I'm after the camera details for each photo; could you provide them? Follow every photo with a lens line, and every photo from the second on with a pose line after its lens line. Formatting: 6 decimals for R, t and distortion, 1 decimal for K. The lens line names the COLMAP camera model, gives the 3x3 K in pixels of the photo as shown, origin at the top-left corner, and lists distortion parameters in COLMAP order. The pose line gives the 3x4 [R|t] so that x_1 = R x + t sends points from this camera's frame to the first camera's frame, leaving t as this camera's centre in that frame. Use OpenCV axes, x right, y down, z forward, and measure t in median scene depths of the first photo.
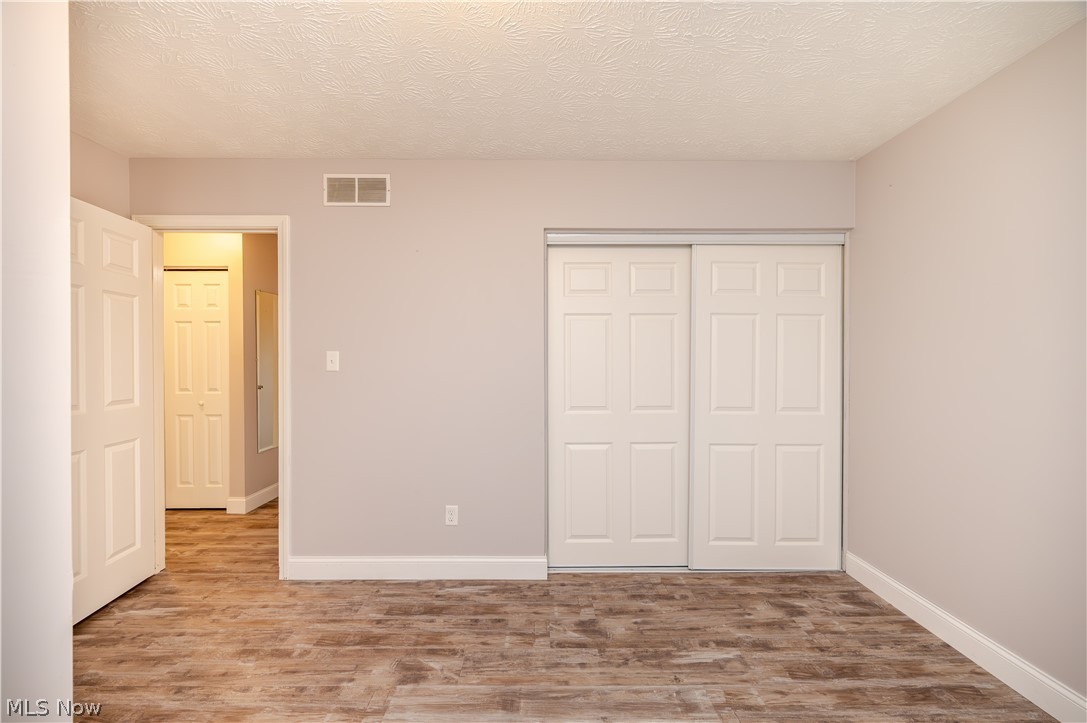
lens RADIAL K [[436.9, 0, 543.5], [0, 436.9, 361.5], [0, 0, 1]] dist [-0.002187, -0.000332]
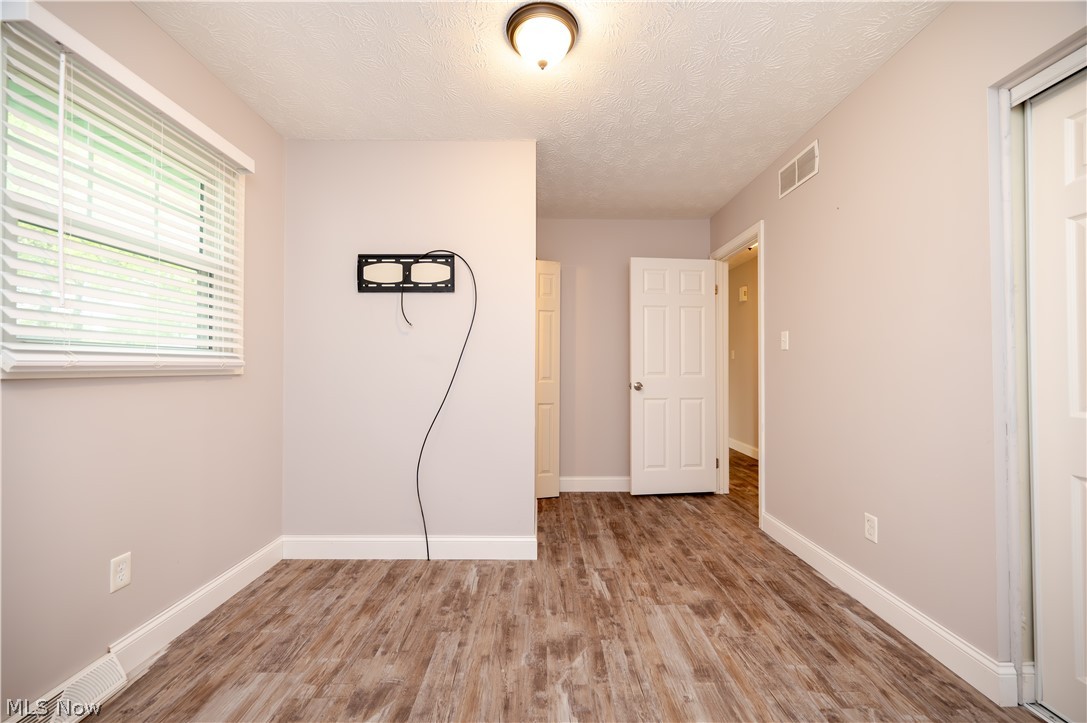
lens RADIAL K [[427.8, 0, 542.6], [0, 427.8, 362.7], [0, 0, 1]] dist [-0.001159, -0.000214]
pose [[-0.013333, -0.016728, -0.999771, 0.646858], [-0.006975, 0.999837, -0.016637, 0.083818], [0.999887, 0.006752, -0.013448, 0.477072]]
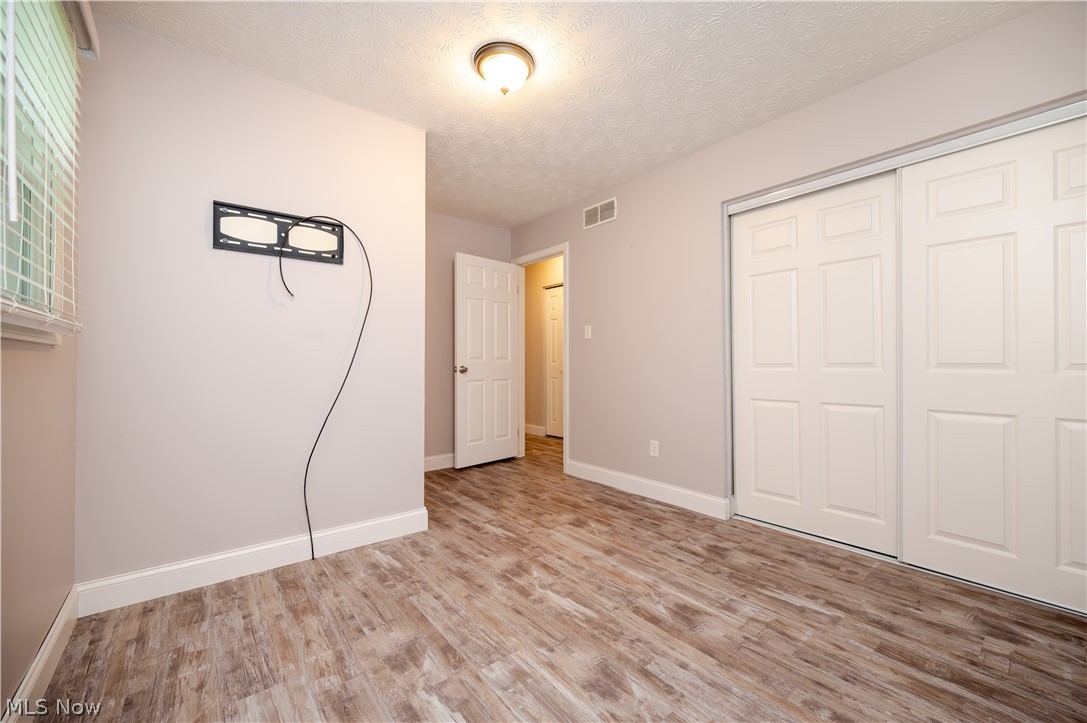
lens RADIAL K [[436.9, 0, 543.5], [0, 436.9, 361.5], [0, 0, 1]] dist [-0.002187, -0.000332]
pose [[0.619175, -0.008848, -0.785203, 0.669990], [-0.000520, 0.999932, -0.011678, 0.129609], [0.785253, 0.007639, 0.619128, -0.044711]]
